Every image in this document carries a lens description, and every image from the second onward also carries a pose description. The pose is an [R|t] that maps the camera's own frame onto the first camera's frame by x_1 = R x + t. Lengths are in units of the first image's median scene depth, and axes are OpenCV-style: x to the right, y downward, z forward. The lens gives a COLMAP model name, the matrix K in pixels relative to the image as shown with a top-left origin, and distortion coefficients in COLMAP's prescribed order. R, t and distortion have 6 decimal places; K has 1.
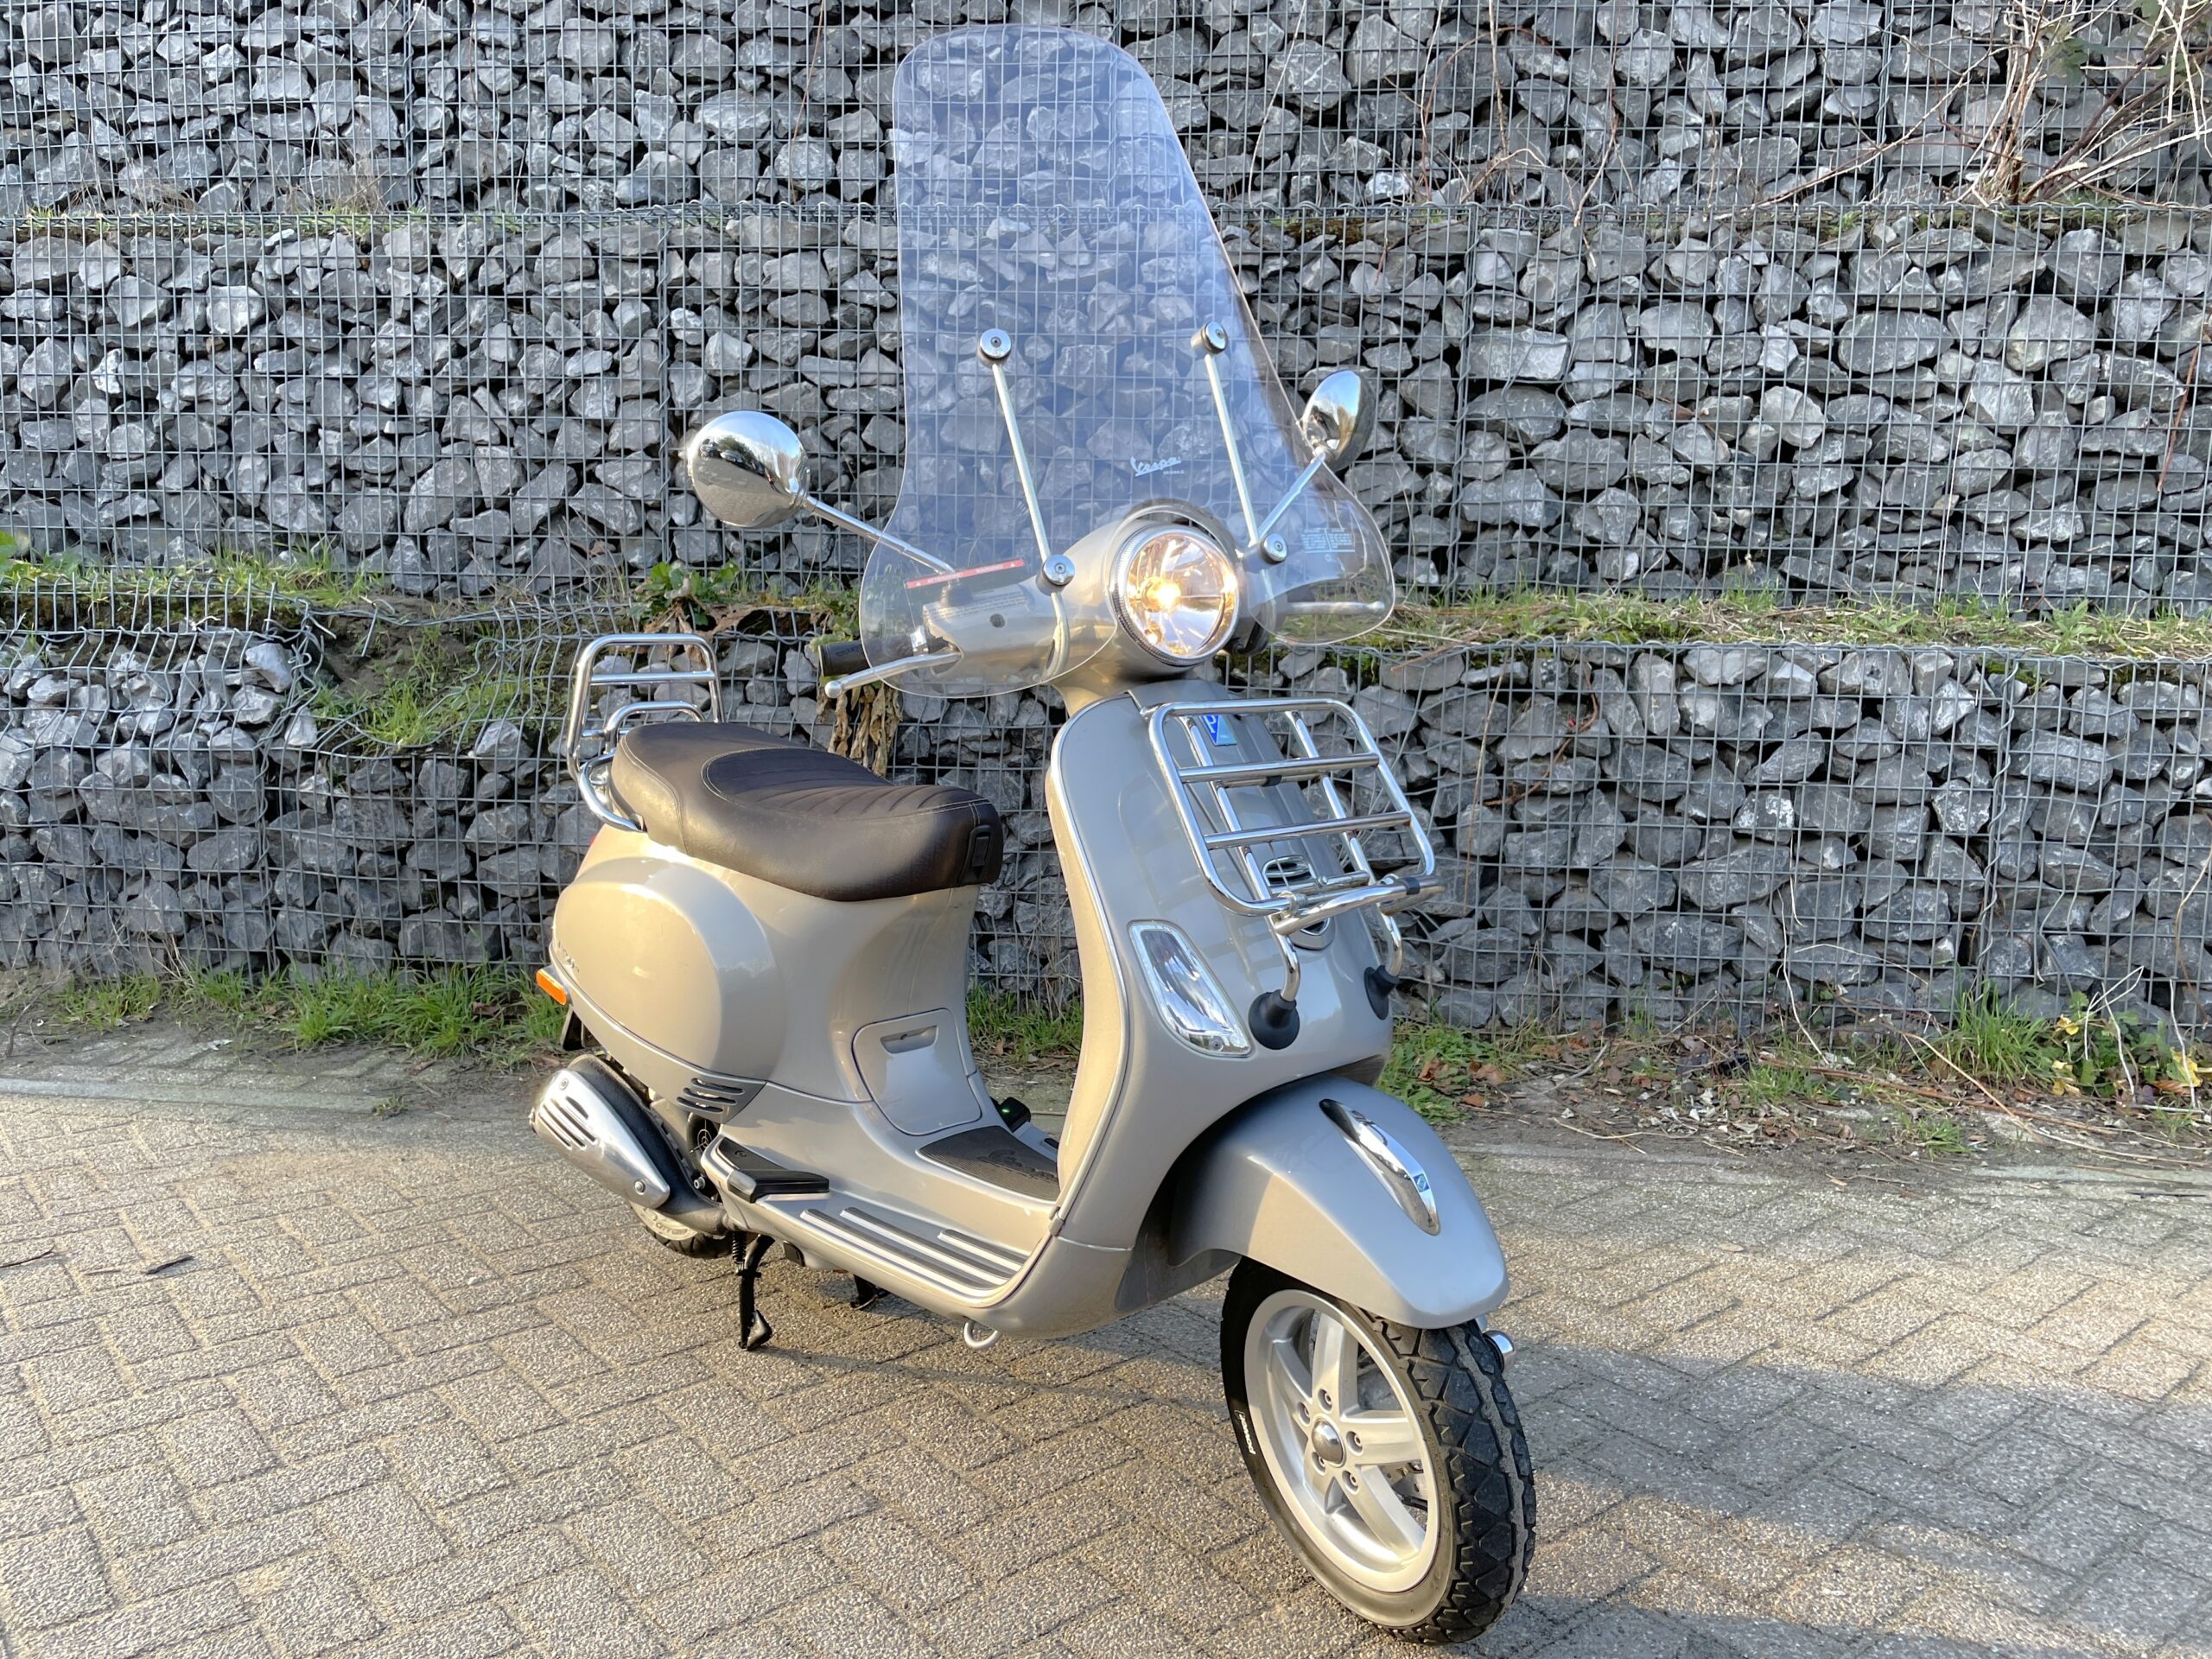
lens RADIAL K [[1687.5, 0, 1086.4], [0, 1687.5, 833.0], [0, 0, 1]] dist [0.086195, -0.113607]
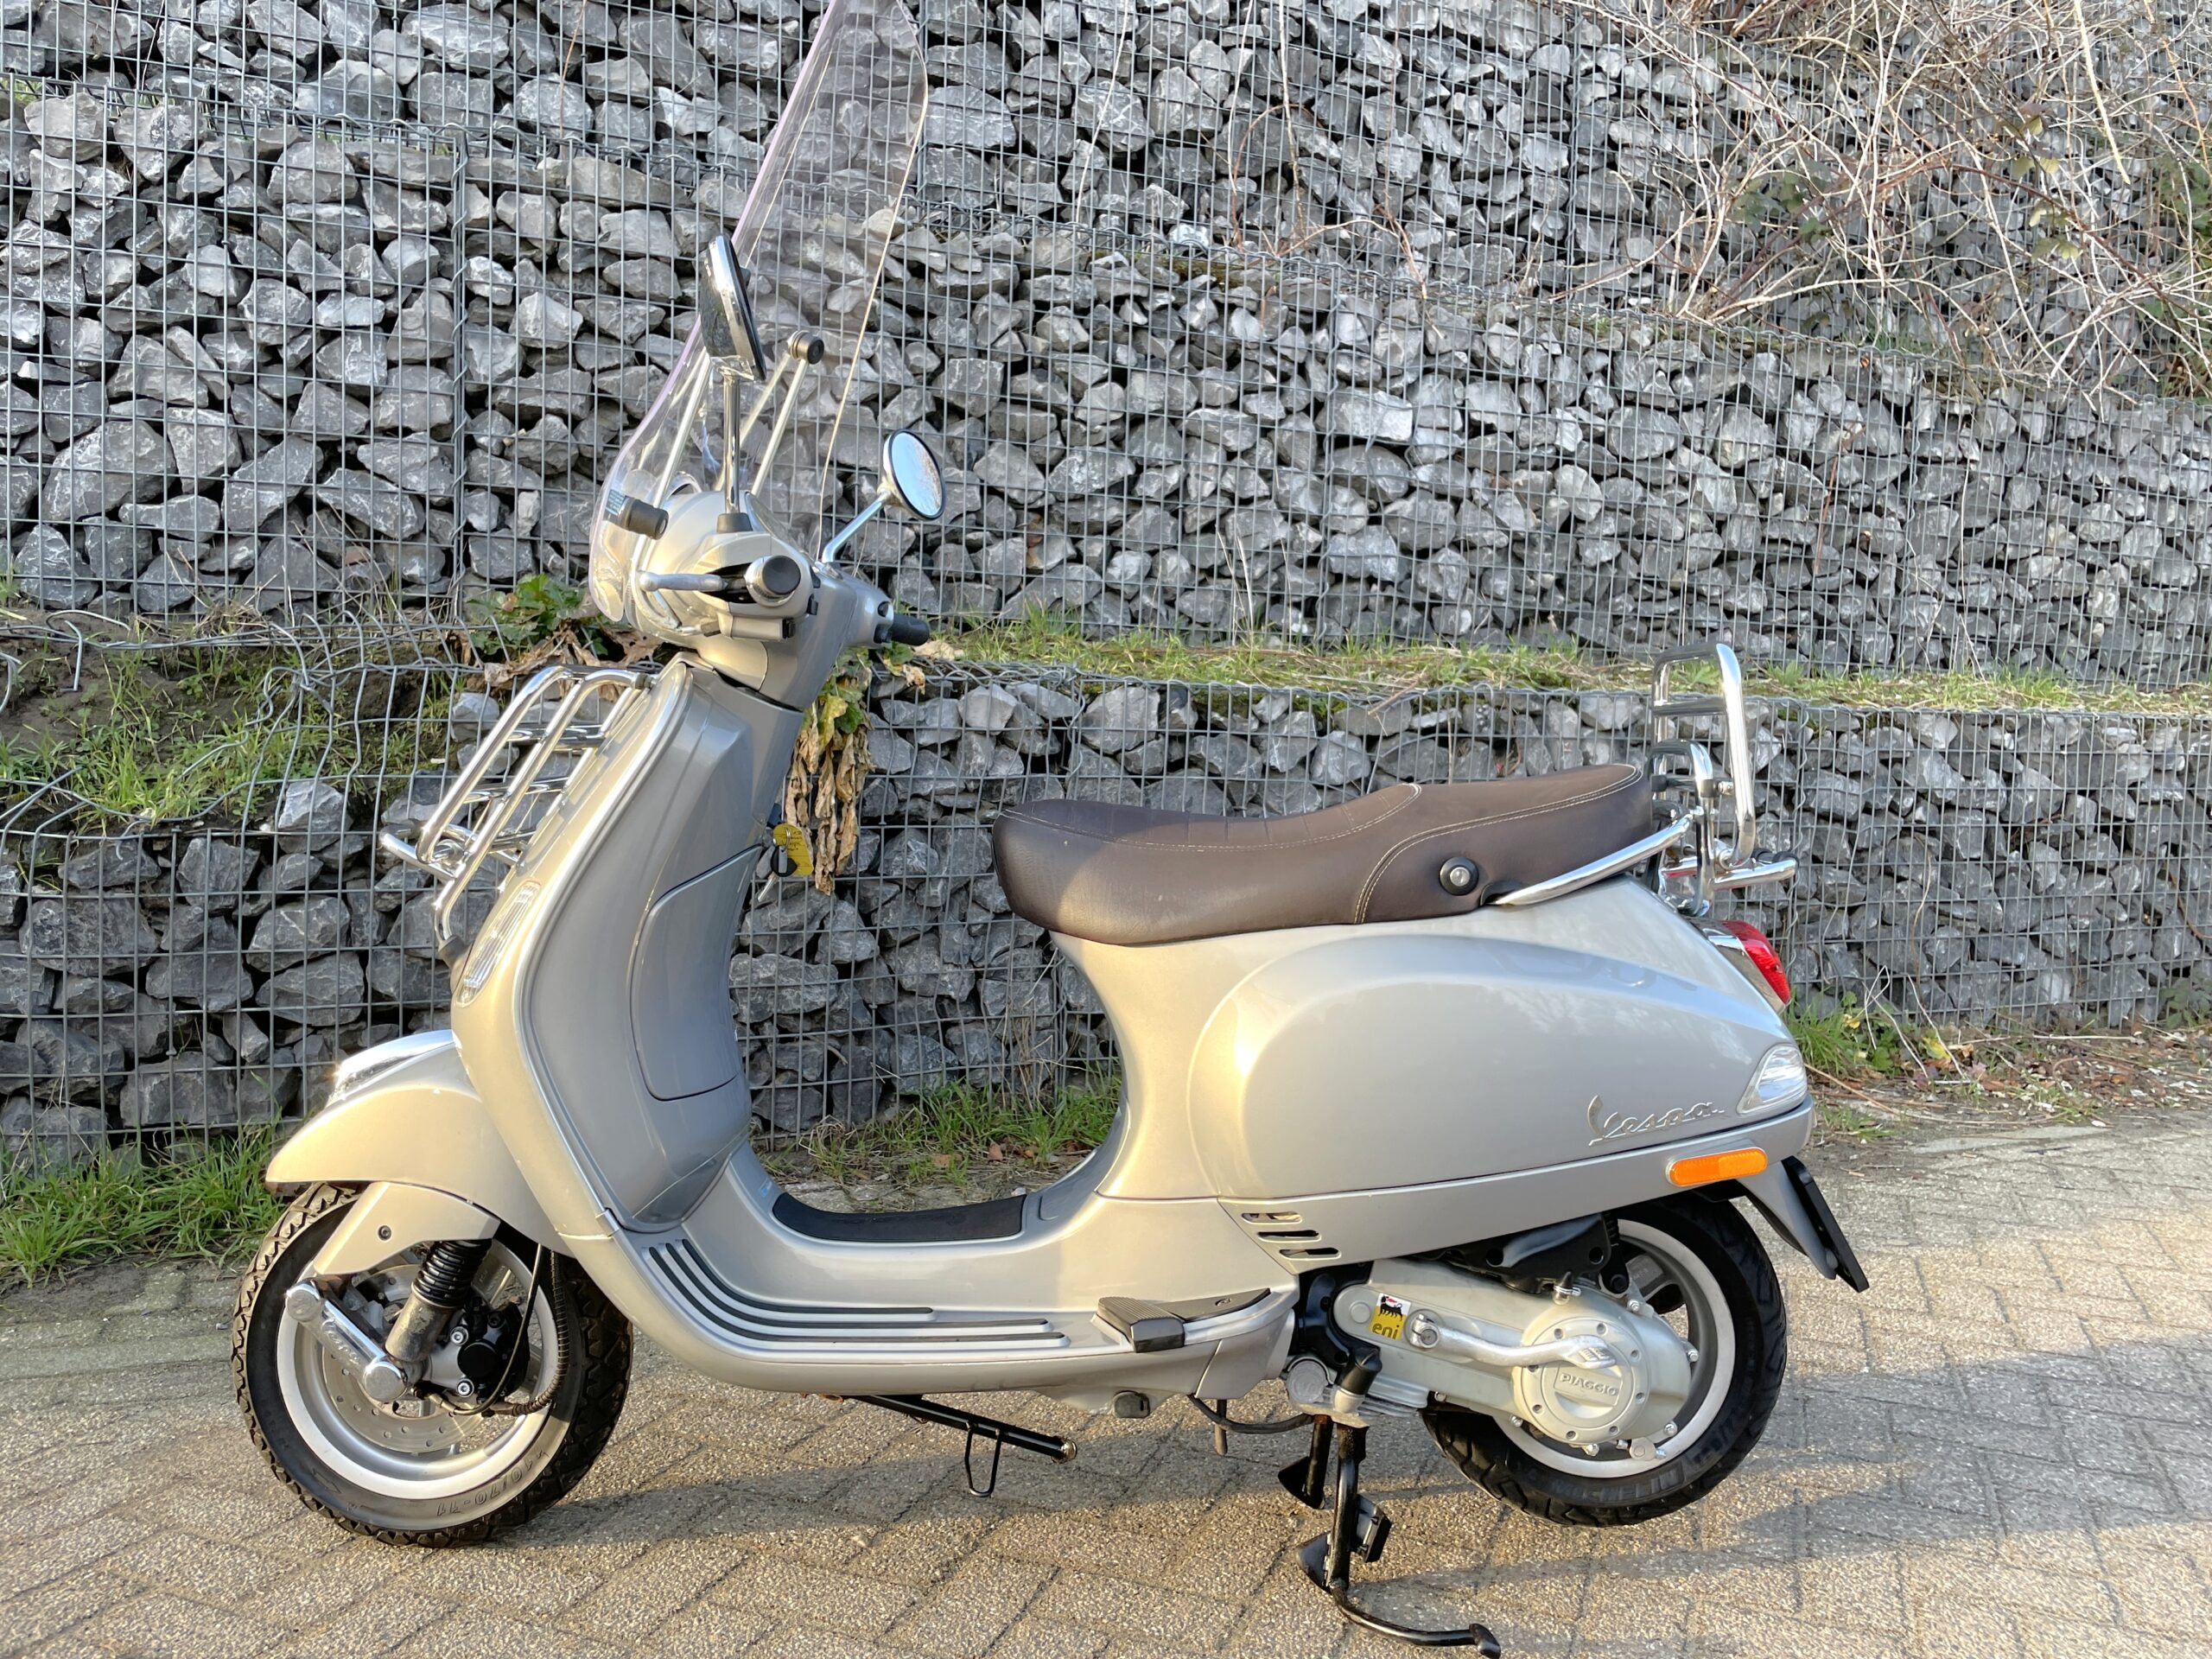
lens RADIAL K [[1684.8, 0, 1118.7], [0, 1684.8, 807.2], [0, 0, 1]] dist [0.093216, -0.129631]
pose [[0.872504, -0.021030, 0.488154, -0.386918], [0.052531, 0.997320, -0.050926, 0.000051], [-0.485775, 0.070076, 0.871271, 0.198375]]
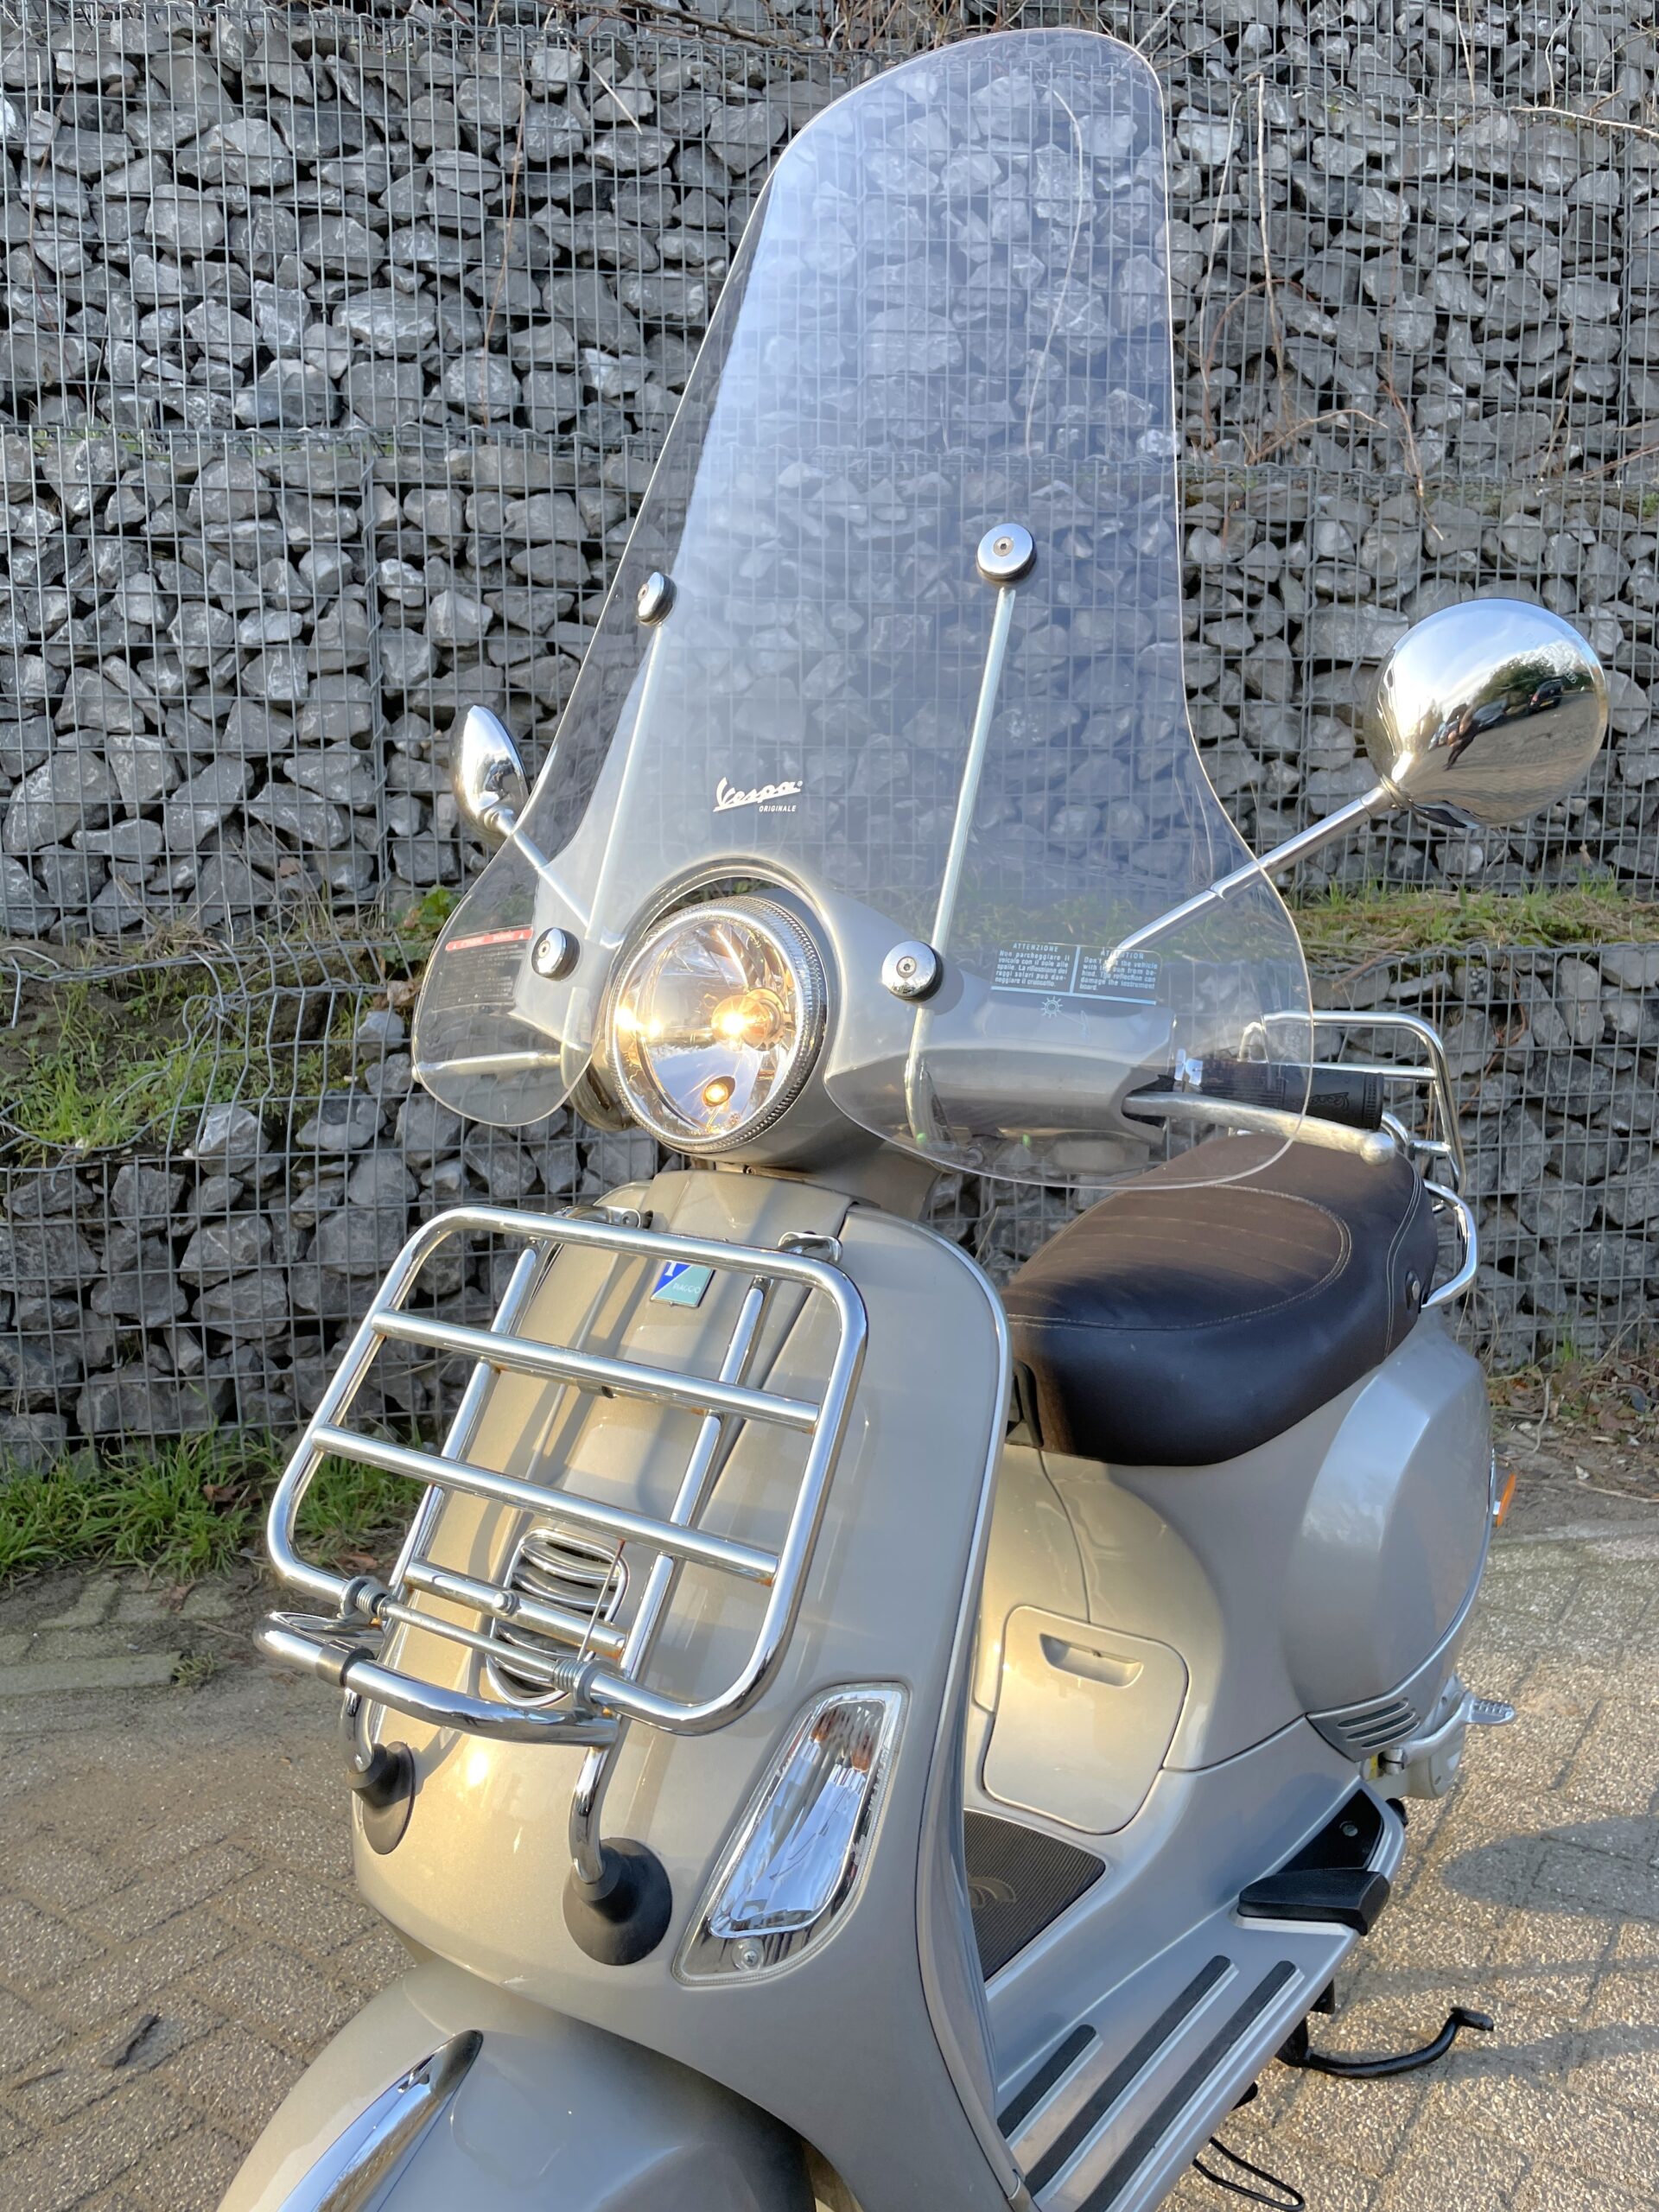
lens RADIAL K [[1691.8, 0, 843.1], [0, 1691.8, 1084.1], [0, 0, 1]] dist [0.084686, -0.122449]
pose [[0.957586, -0.061066, 0.281604, -0.287110], [0.063137, 0.998003, 0.001722, -0.057837], [-0.281147, 0.016130, 0.959529, 0.200480]]
